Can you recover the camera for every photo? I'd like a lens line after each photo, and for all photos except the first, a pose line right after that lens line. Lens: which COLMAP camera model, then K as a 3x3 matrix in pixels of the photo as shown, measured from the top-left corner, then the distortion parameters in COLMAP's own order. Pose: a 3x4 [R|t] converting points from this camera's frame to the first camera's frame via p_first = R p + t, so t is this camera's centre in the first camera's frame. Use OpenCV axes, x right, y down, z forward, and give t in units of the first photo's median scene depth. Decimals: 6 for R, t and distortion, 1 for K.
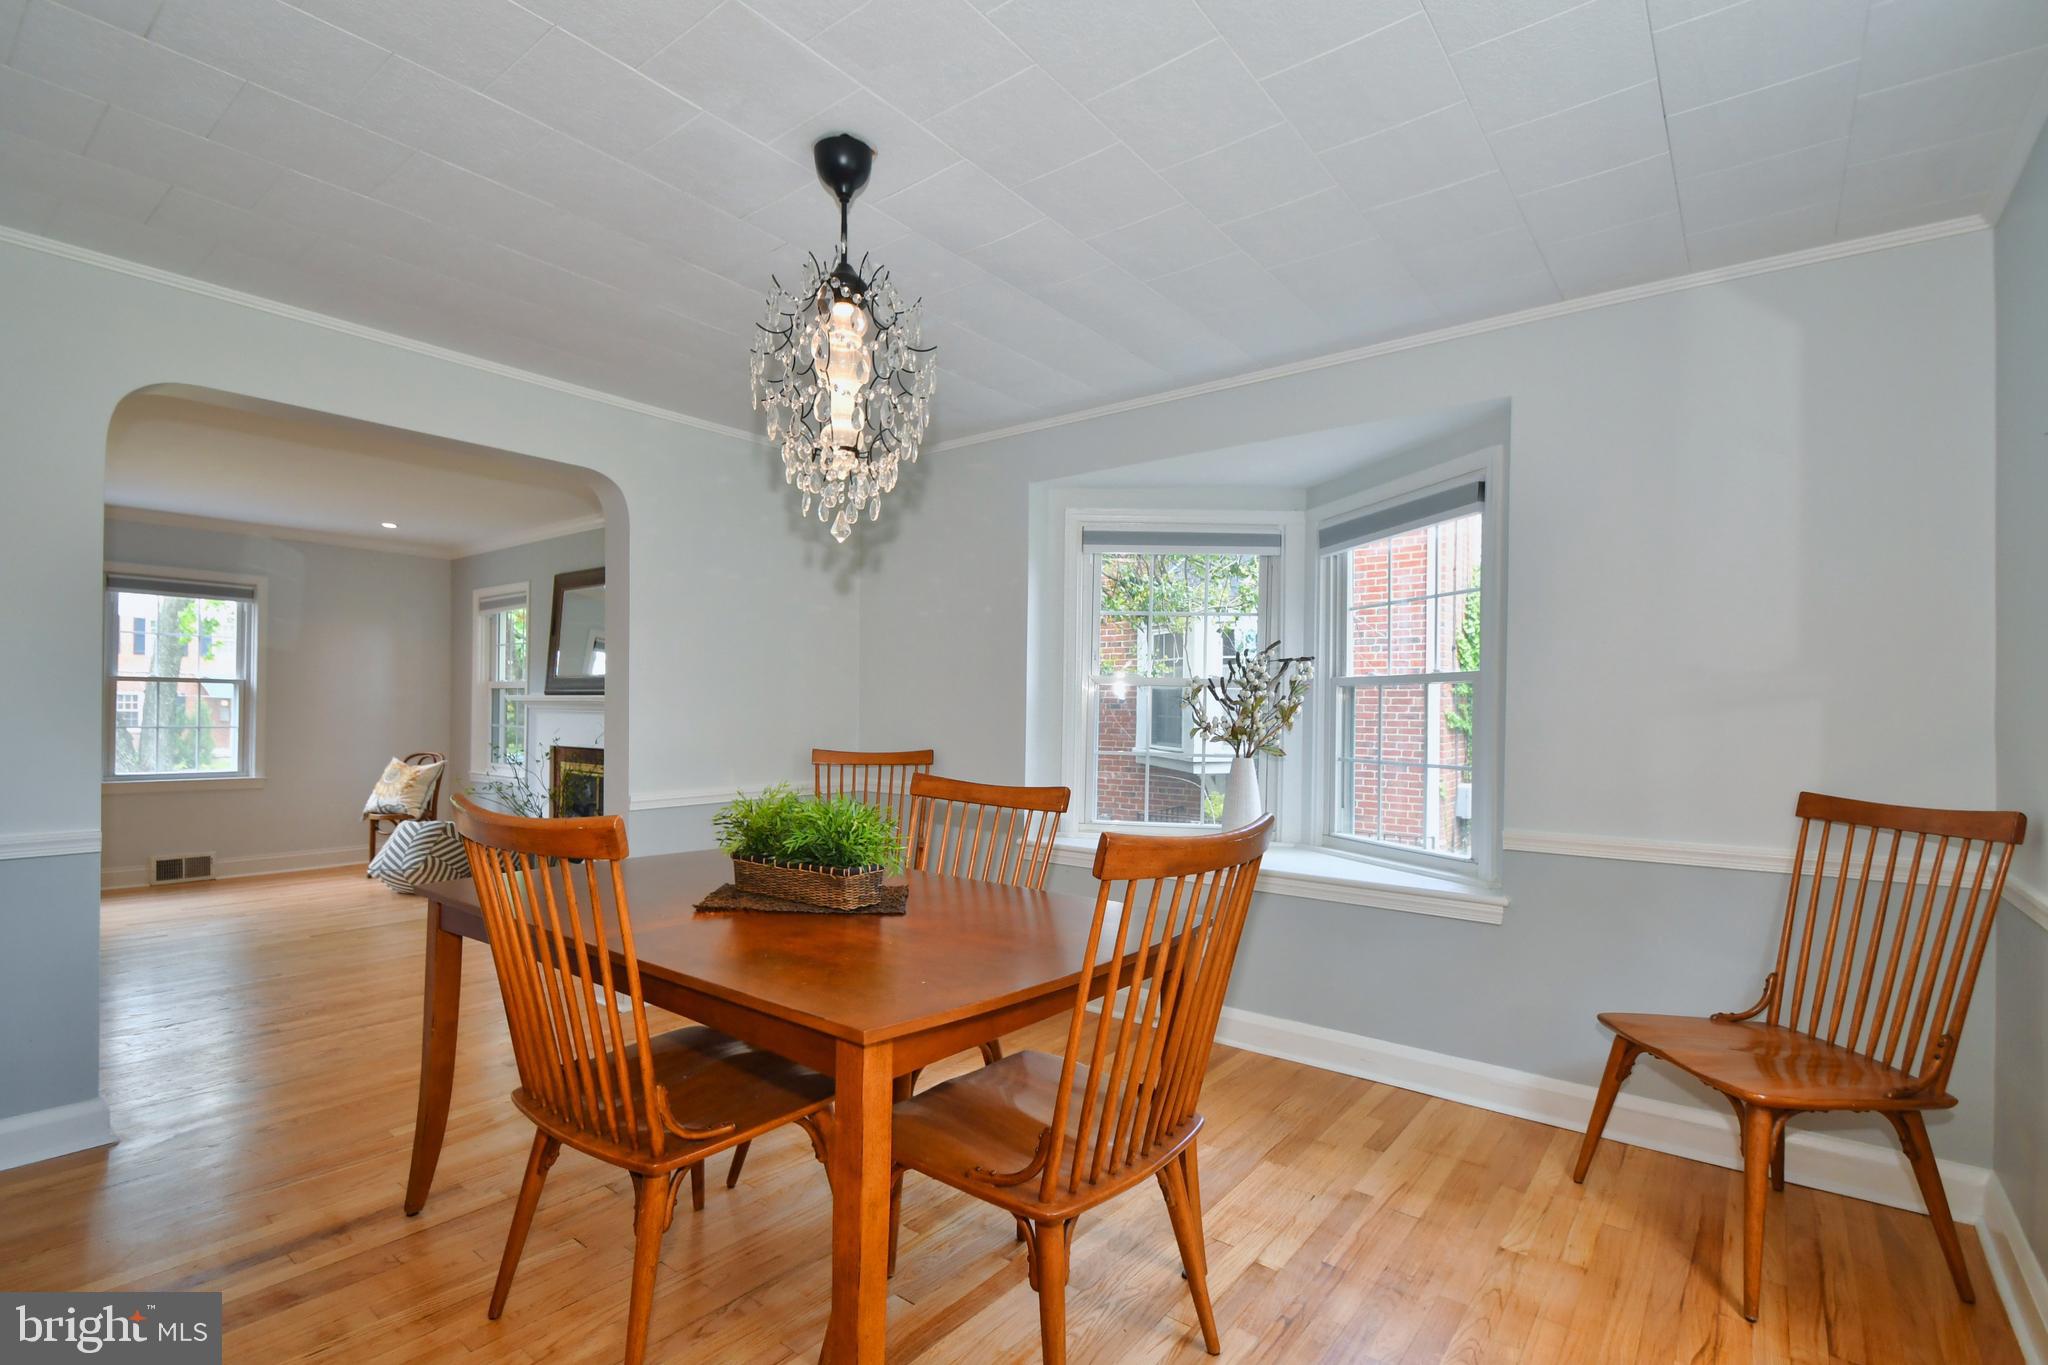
lens RADIAL K [[976.1, 0, 1006.8], [0, 976.1, 702.4], [0, 0, 1]] dist [-0.010616, -0.002774]
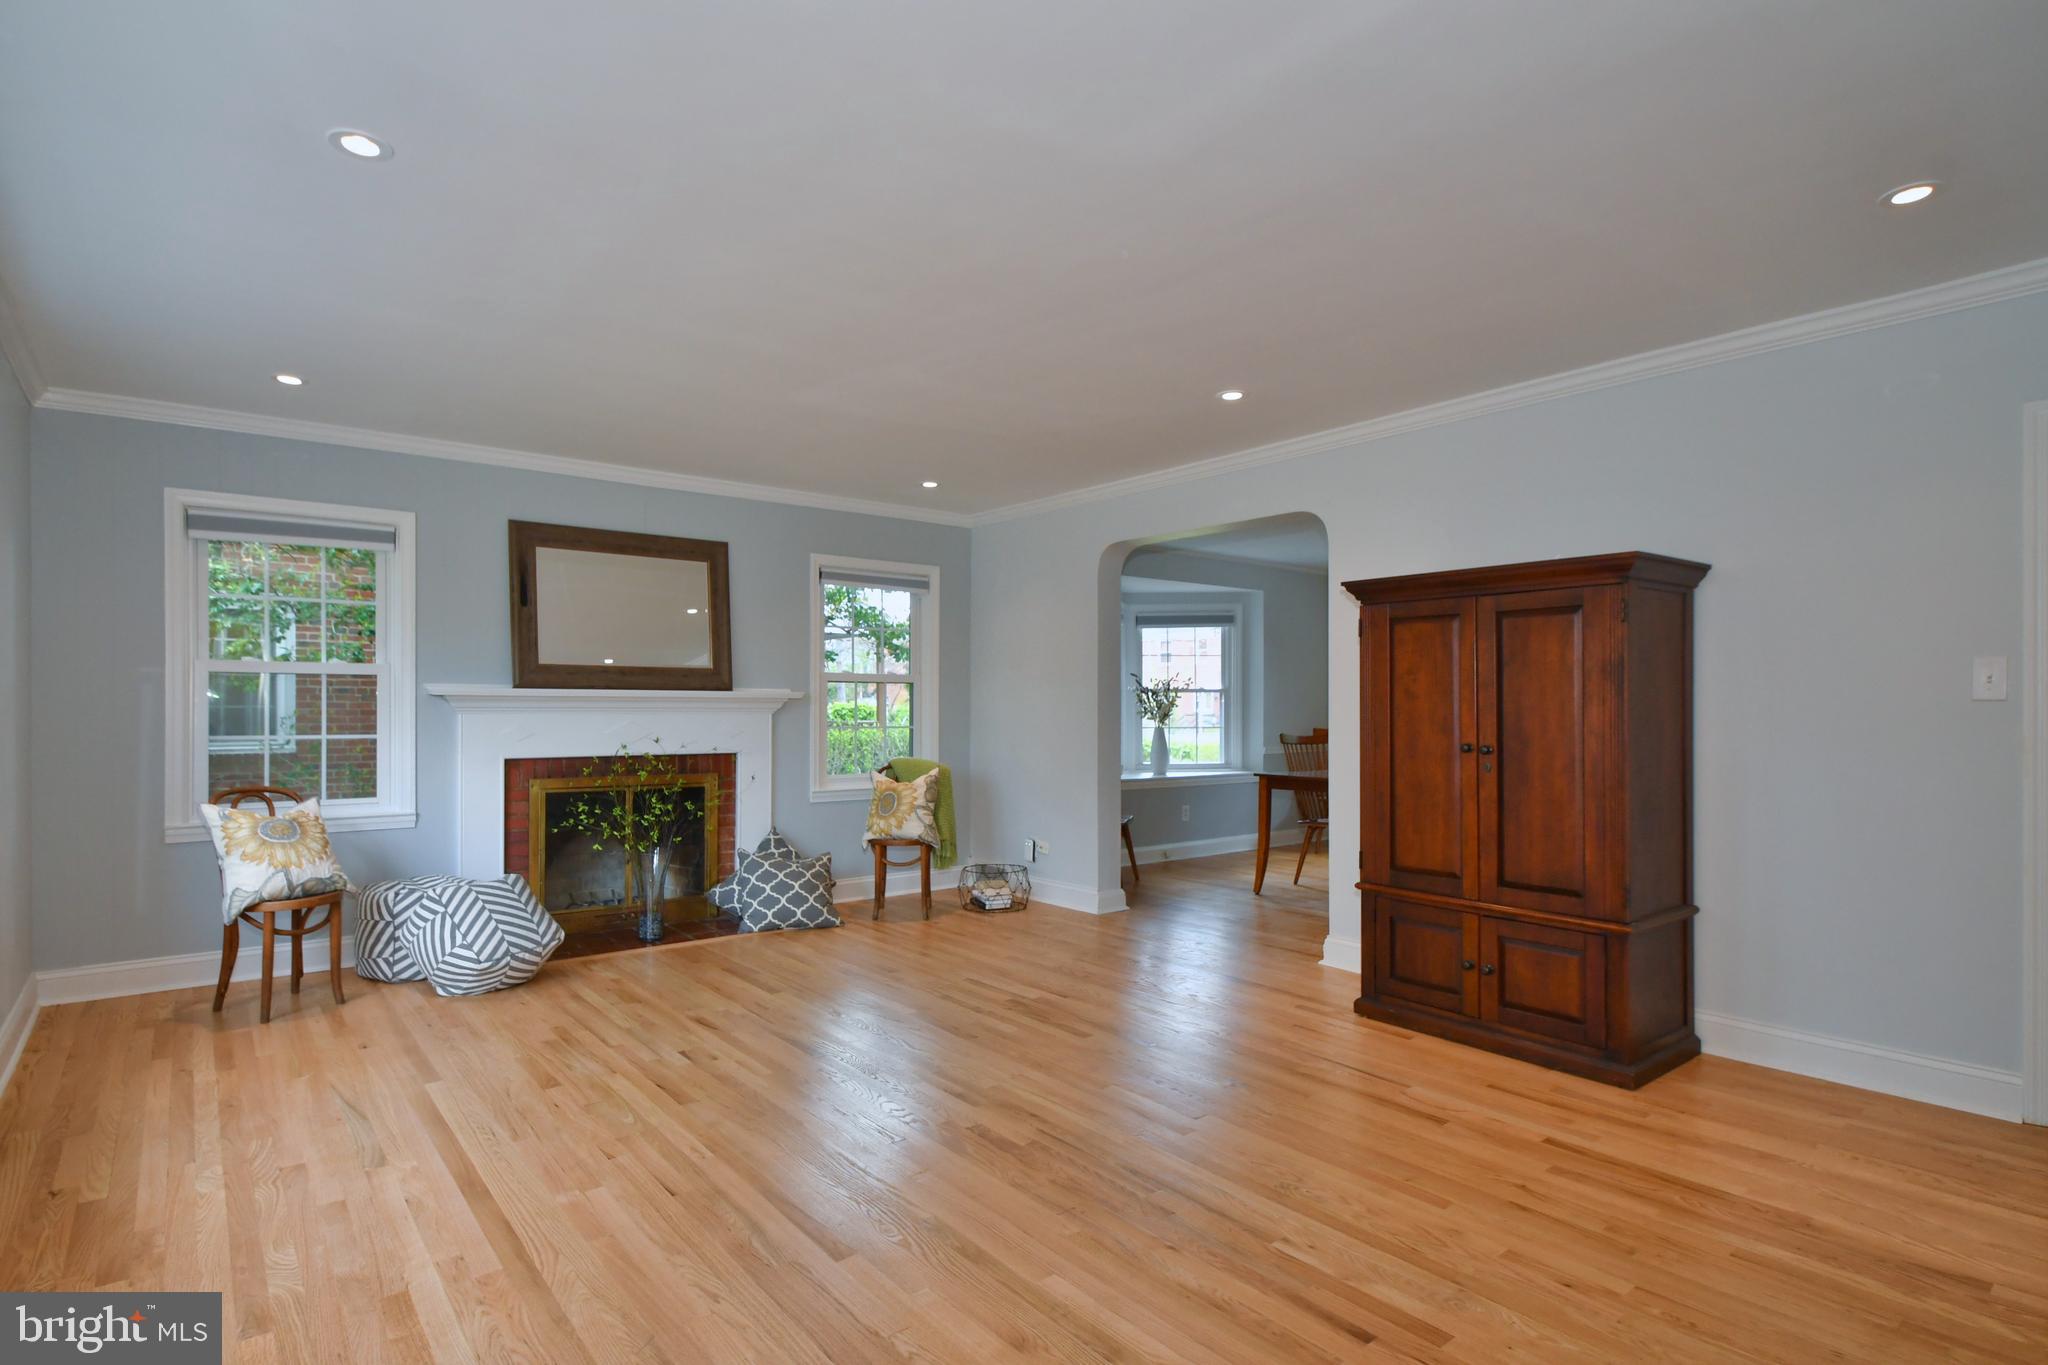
lens RADIAL K [[1011.4, 0, 981.9], [0, 1011.4, 710.0], [0, 0, 1]] dist [-0.001699, -0.000307]
pose [[0.260332, -0.010601, 0.965461, -1.089316], [-0.007214, 0.999890, 0.012925, -0.003257], [-0.965492, -0.010330, 0.260227, 0.465375]]
